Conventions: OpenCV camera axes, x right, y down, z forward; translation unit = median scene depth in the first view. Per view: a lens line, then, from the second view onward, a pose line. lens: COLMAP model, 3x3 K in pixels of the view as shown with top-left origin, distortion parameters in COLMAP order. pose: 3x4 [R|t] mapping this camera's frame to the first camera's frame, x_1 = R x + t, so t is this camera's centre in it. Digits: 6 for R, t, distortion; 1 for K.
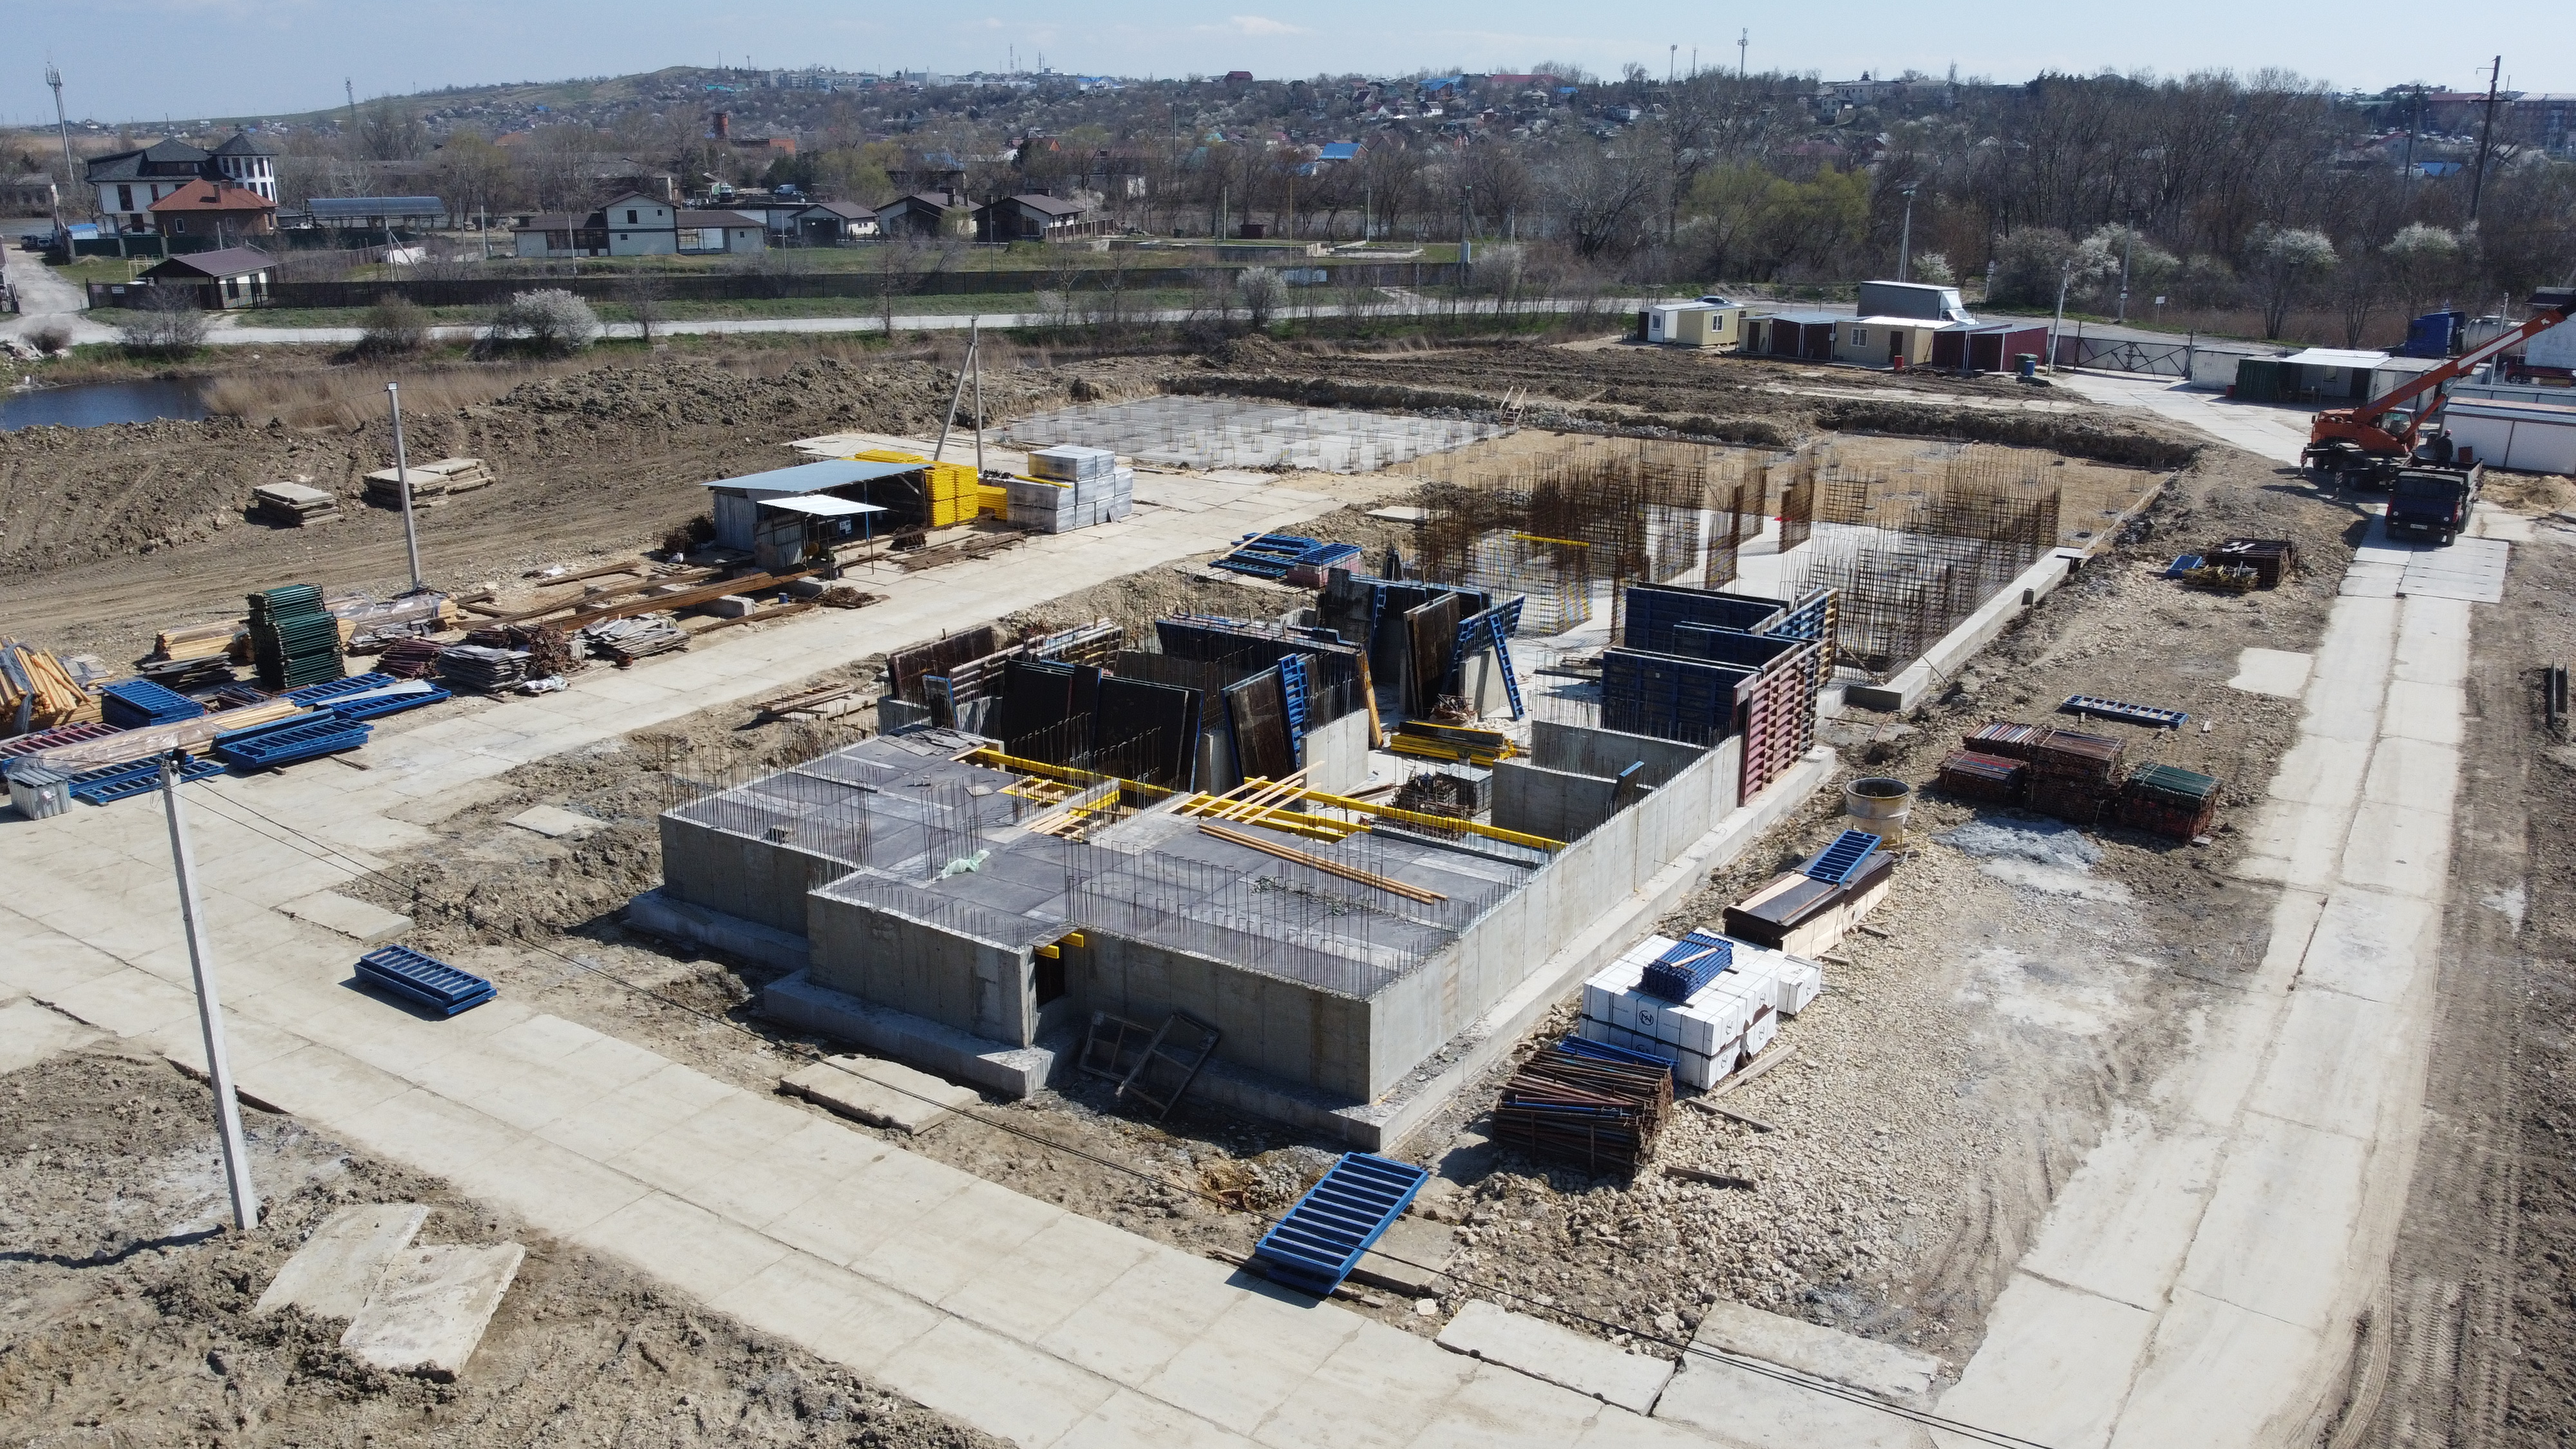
lens RADIAL K [[1938.5, 0, 1283.5], [0, 1938.5, 727.0], [0, 0, 1]] dist [0.002044, -0.002606]
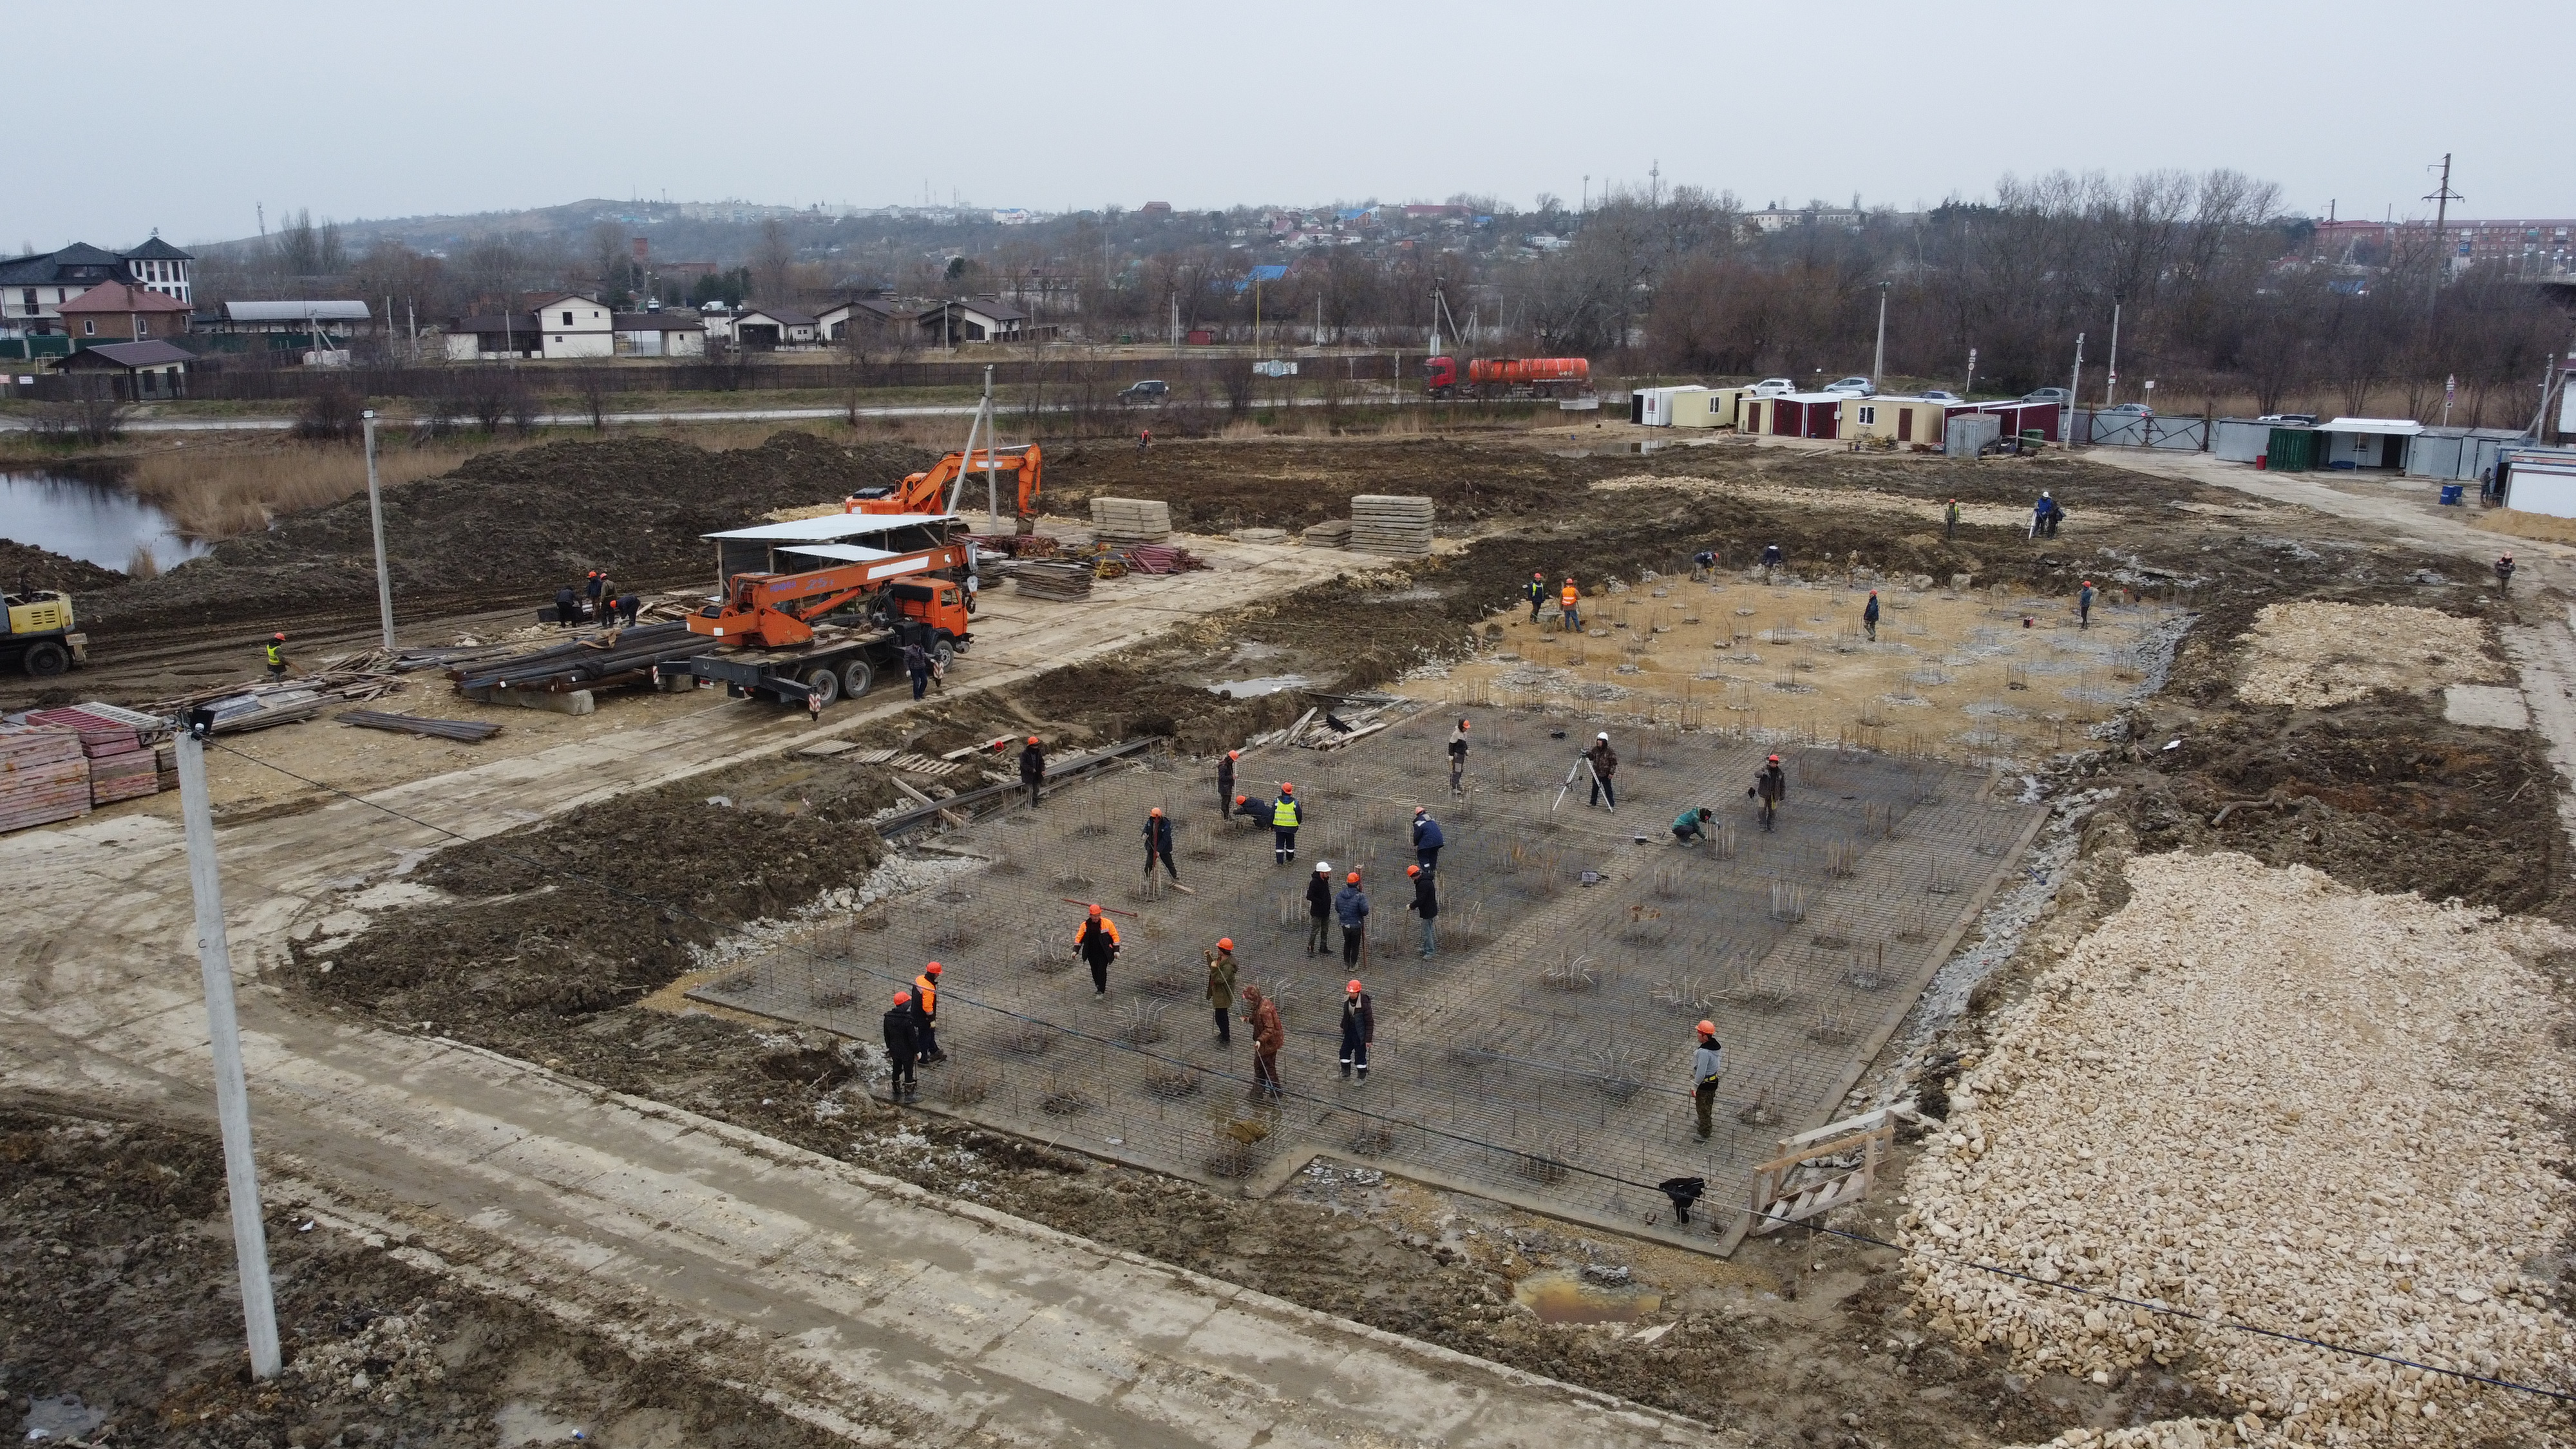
lens RADIAL K [[1938.5, 0, 1283.9], [0, 1938.5, 730.1], [0, 0, 1]] dist [0.002044, -0.002606]
pose [[0.998966, -0.010073, 0.044335, -0.063450], [0.012874, 0.997907, -0.063370, 0.022562], [-0.043604, 0.063875, 0.997005, 0.084587]]
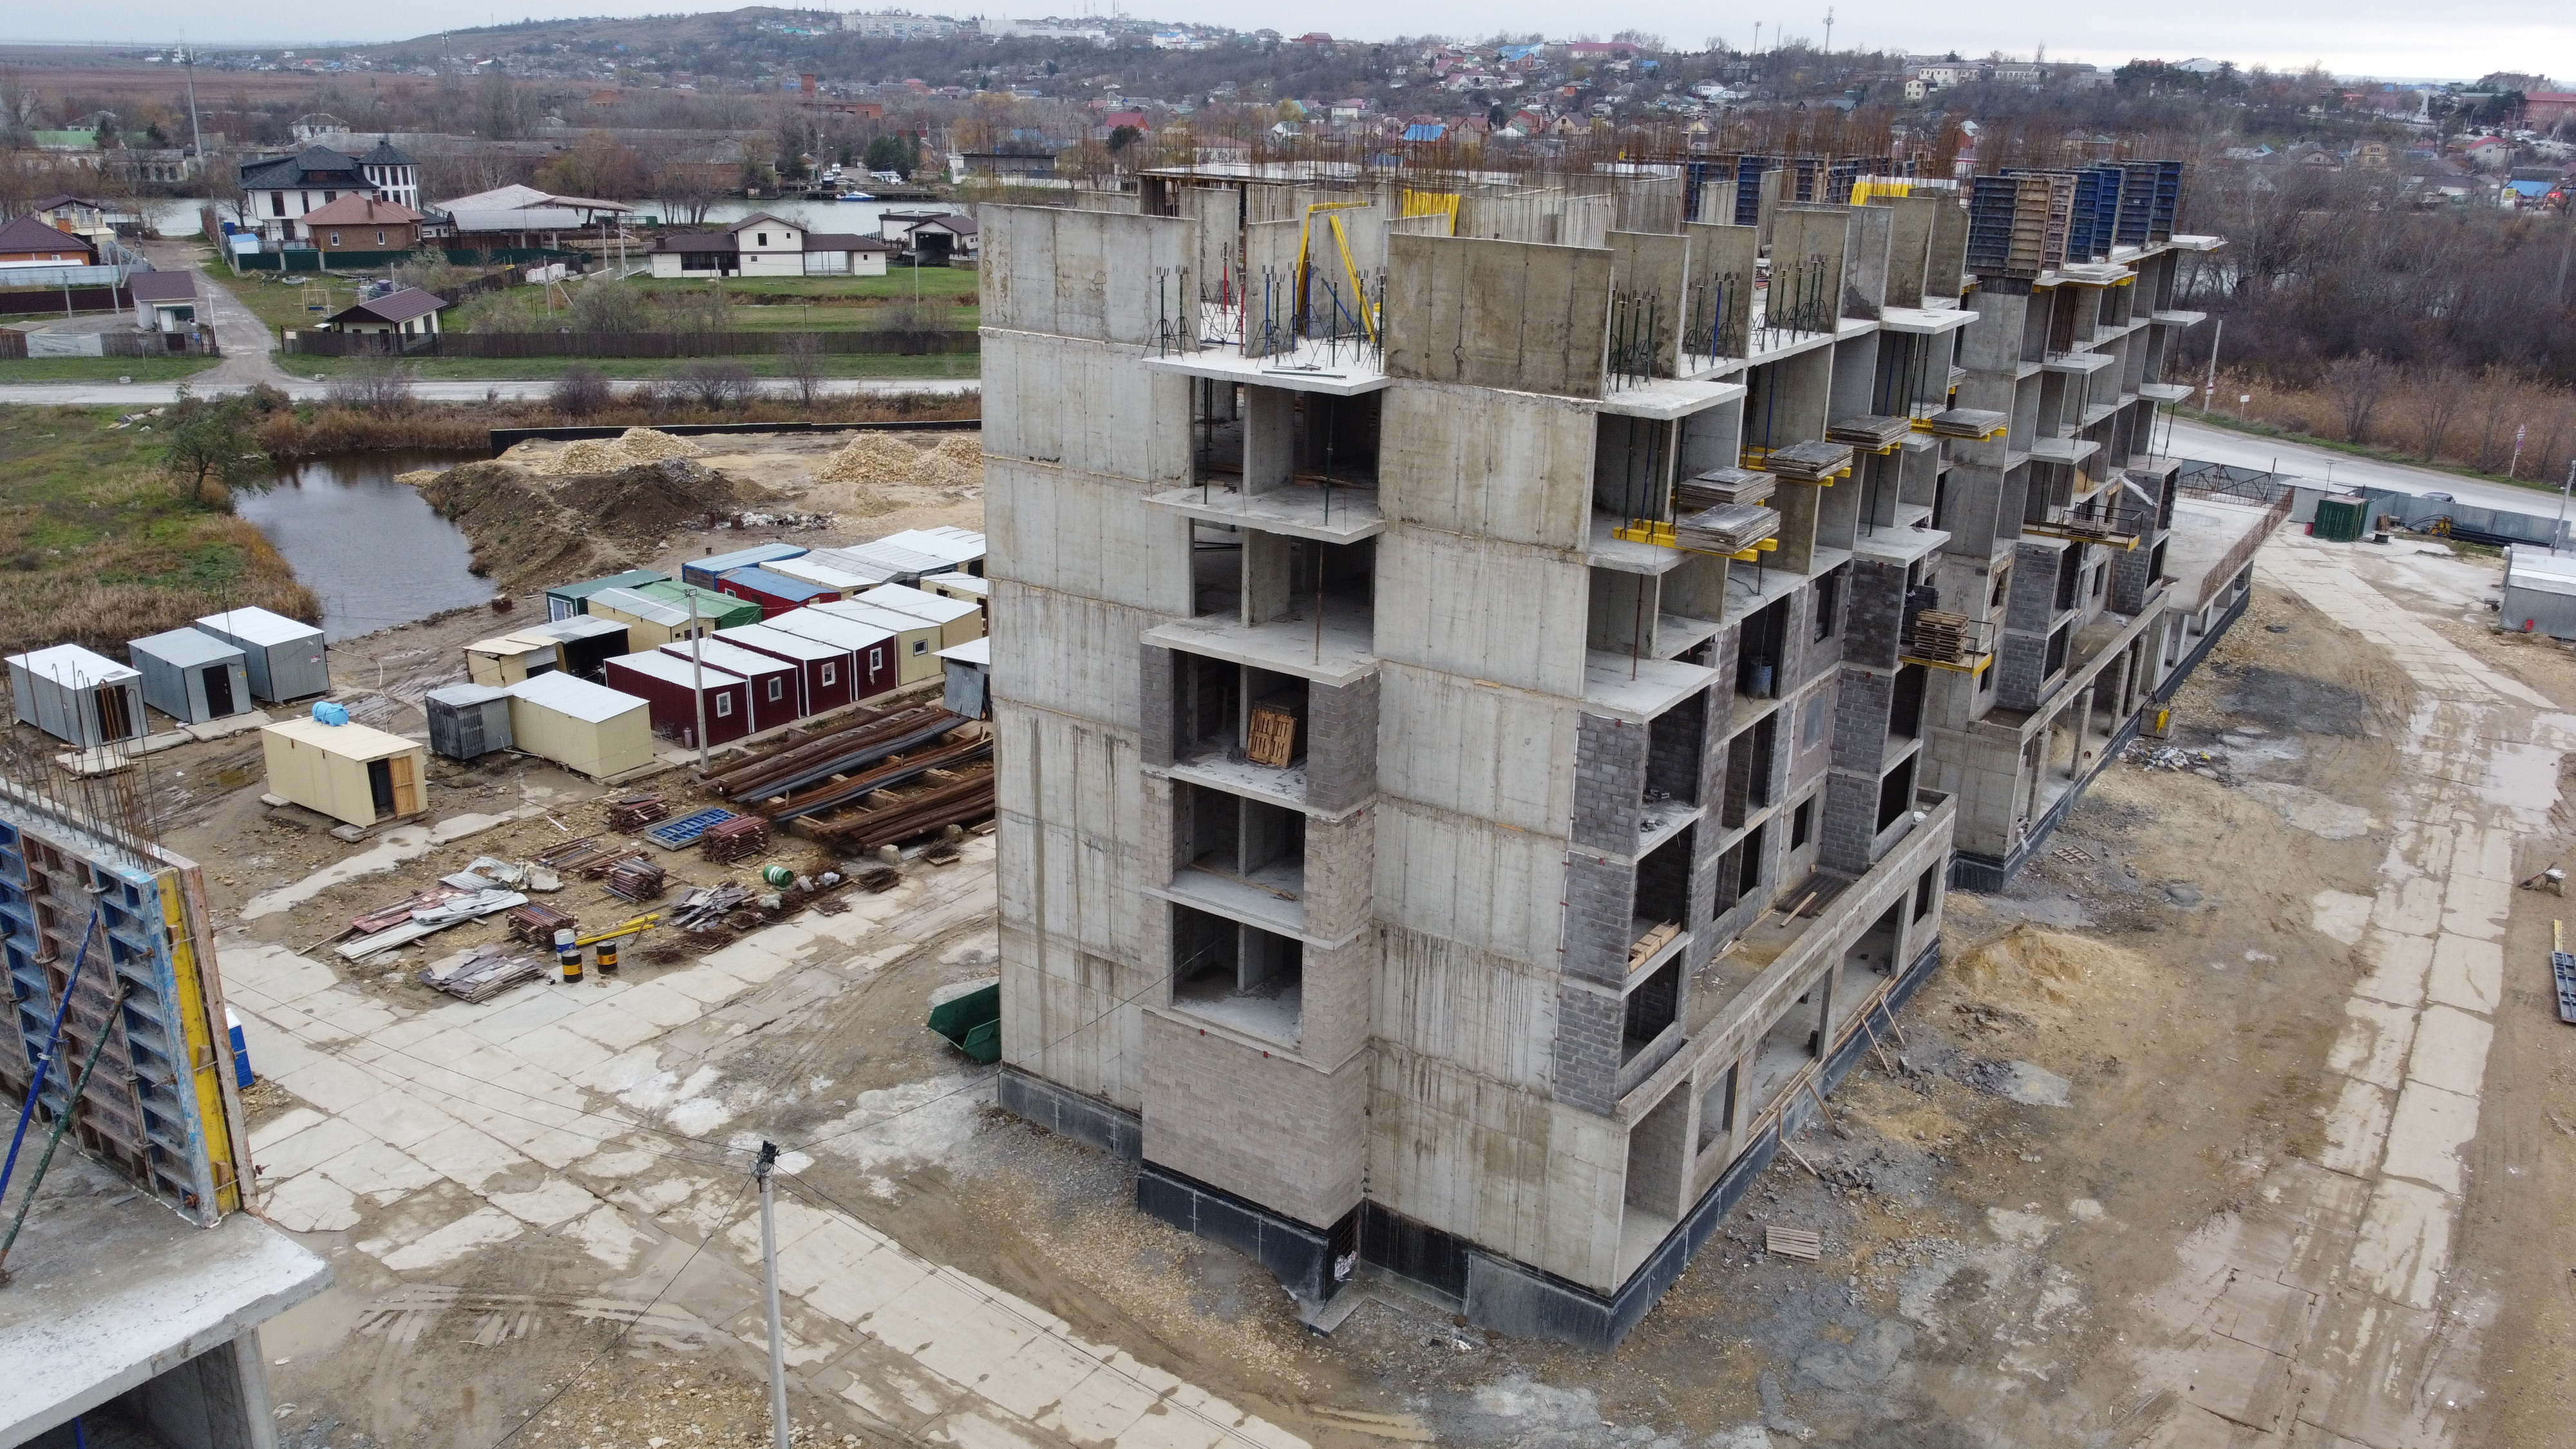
lens RADIAL K [[1938.5, 0, 1285.5], [0, 1938.5, 728.9], [0, 0, 1]] dist [0.002044, -0.002606]
pose [[0.999245, 0.029773, -0.024957, -0.059094], [-0.029057, 0.999169, 0.028583, -0.105606], [0.025787, -0.027836, 0.999280, -0.108860]]
